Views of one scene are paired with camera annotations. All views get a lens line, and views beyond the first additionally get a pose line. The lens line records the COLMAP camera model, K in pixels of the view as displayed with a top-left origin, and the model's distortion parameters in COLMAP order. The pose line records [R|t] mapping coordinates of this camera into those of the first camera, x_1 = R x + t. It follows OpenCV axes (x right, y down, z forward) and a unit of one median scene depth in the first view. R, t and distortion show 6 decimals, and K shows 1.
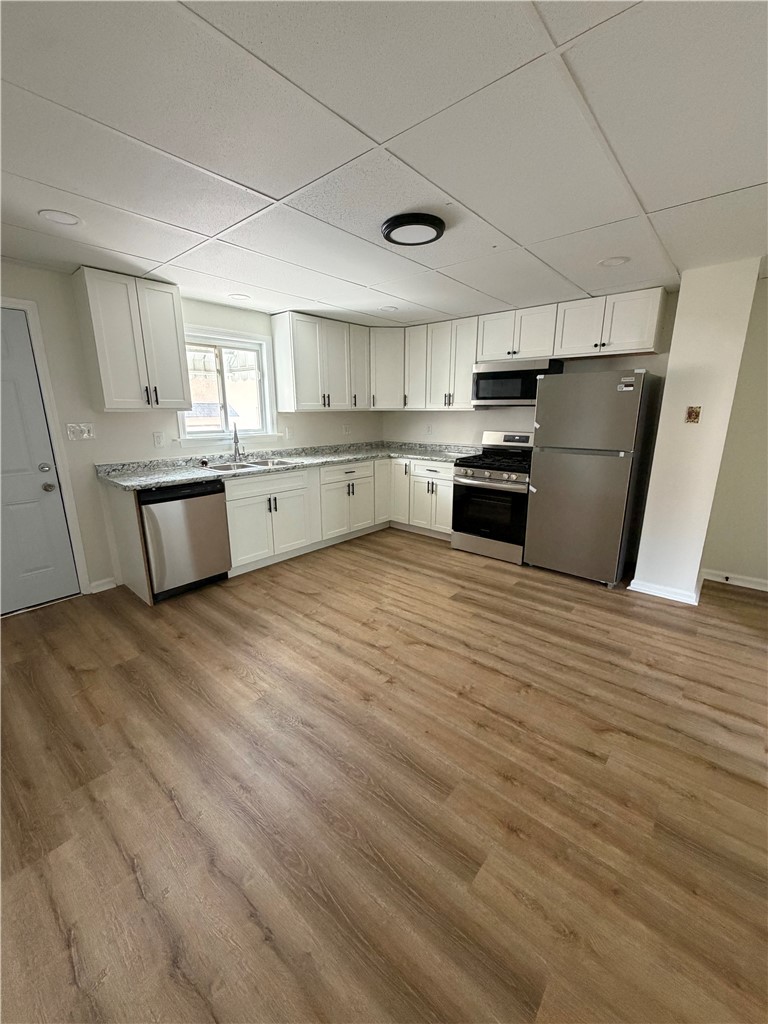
lens RADIAL K [[413.5, 0, 384.2], [0, 413.5, 511.6], [0, 0, 1]] dist [0.001012, 0.000394]
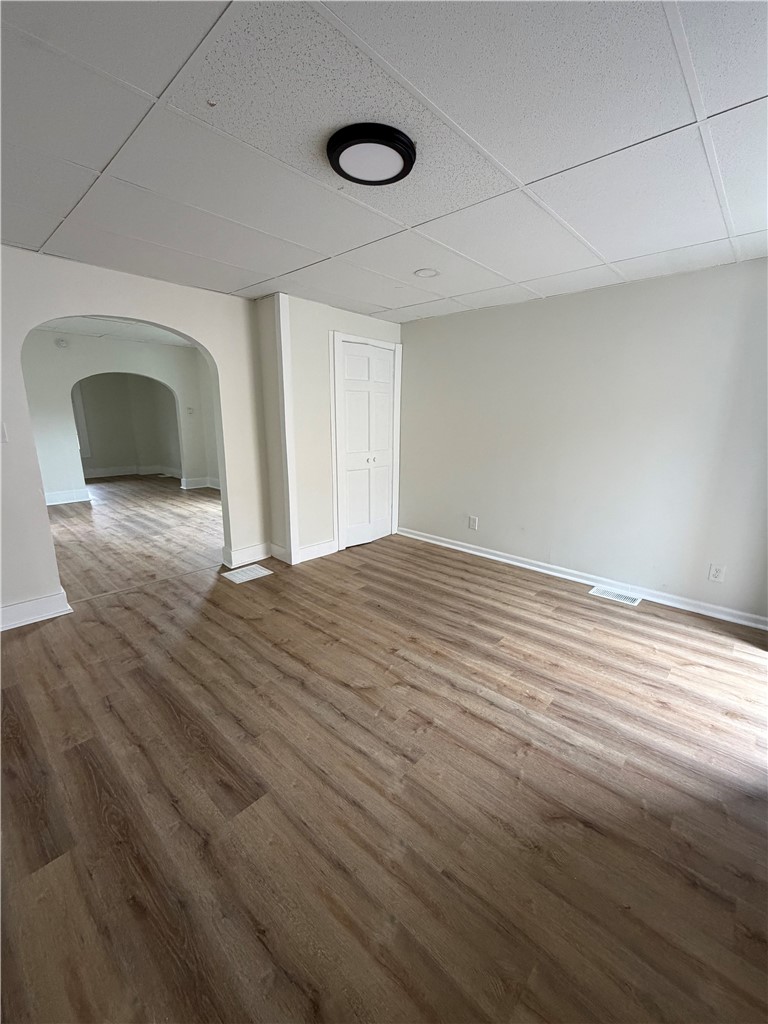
lens RADIAL K [[413.5, 0, 388.3], [0, 413.5, 511.6], [0, 0, 1]] dist [0.001012, 0.000394]
pose [[-0.999667, -0.014896, 0.021078, 0.011733], [-0.003599, 0.889117, 0.457665, -0.403118], [-0.025559, 0.457437, -0.888875, 1.678088]]
